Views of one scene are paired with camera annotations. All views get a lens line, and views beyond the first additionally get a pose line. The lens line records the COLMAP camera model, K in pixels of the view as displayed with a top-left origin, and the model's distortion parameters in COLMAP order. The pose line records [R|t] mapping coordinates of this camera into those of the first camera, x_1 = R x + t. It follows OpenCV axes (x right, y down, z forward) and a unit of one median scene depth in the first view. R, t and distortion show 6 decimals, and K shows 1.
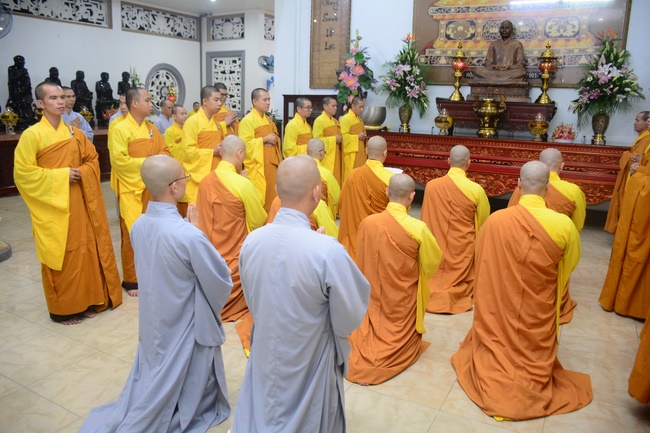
lens RADIAL K [[499.9, 0, 321.0], [0, 499.9, 216.5], [0, 0, 1]] dist [-0.155037, 0.100009]
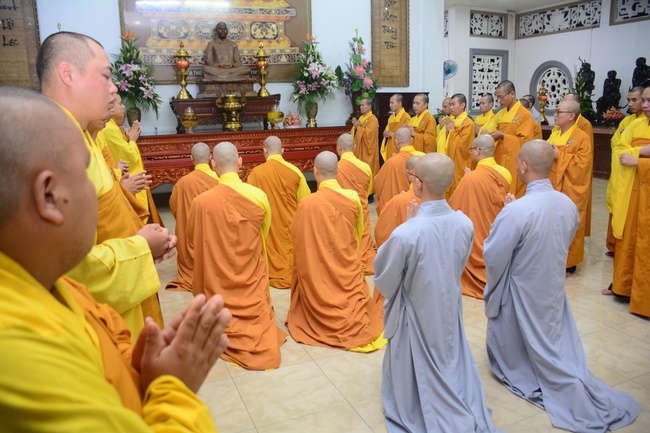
lens RADIAL K [[499.9, 0, 321.0], [0, 499.9, 216.5], [0, 0, 1]] dist [-0.155037, 0.100009]
pose [[0.618648, -0.208164, 0.757590, -0.411590], [0.205349, 0.973585, 0.099825, -0.048414], [-0.758357, 0.093814, 0.645053, 0.175390]]
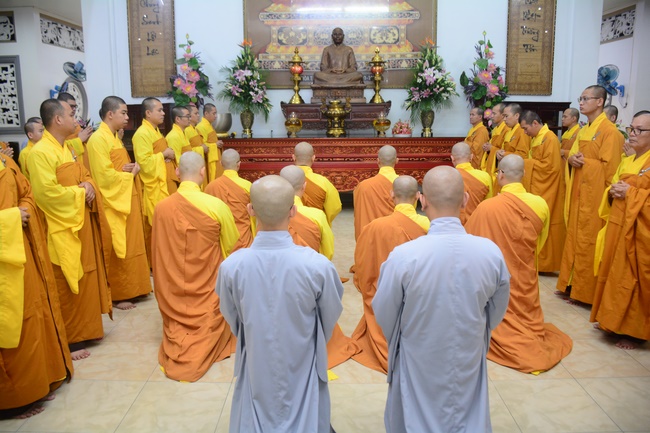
lens RADIAL K [[499.9, 0, 321.0], [0, 499.9, 216.5], [0, 0, 1]] dist [-0.155037, 0.100009]
pose [[0.878633, -0.126785, 0.460358, -0.213578], [0.130403, 0.991168, 0.024087, -0.021315], [-0.459346, 0.038869, 0.887407, 0.065322]]
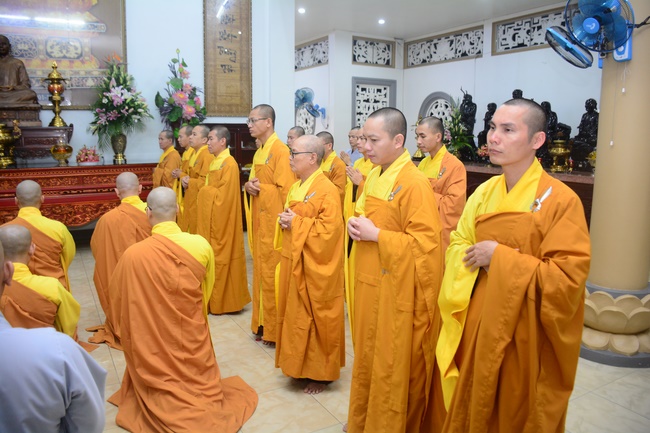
lens RADIAL K [[499.9, 0, 321.0], [0, 499.9, 216.5], [0, 0, 1]] dist [-0.155037, 0.100009]
pose [[0.526297, -0.158543, 0.835389, -0.087039], [0.192245, 0.979210, 0.064724, -0.022987], [-0.828283, 0.126536, 0.545834, 0.080036]]
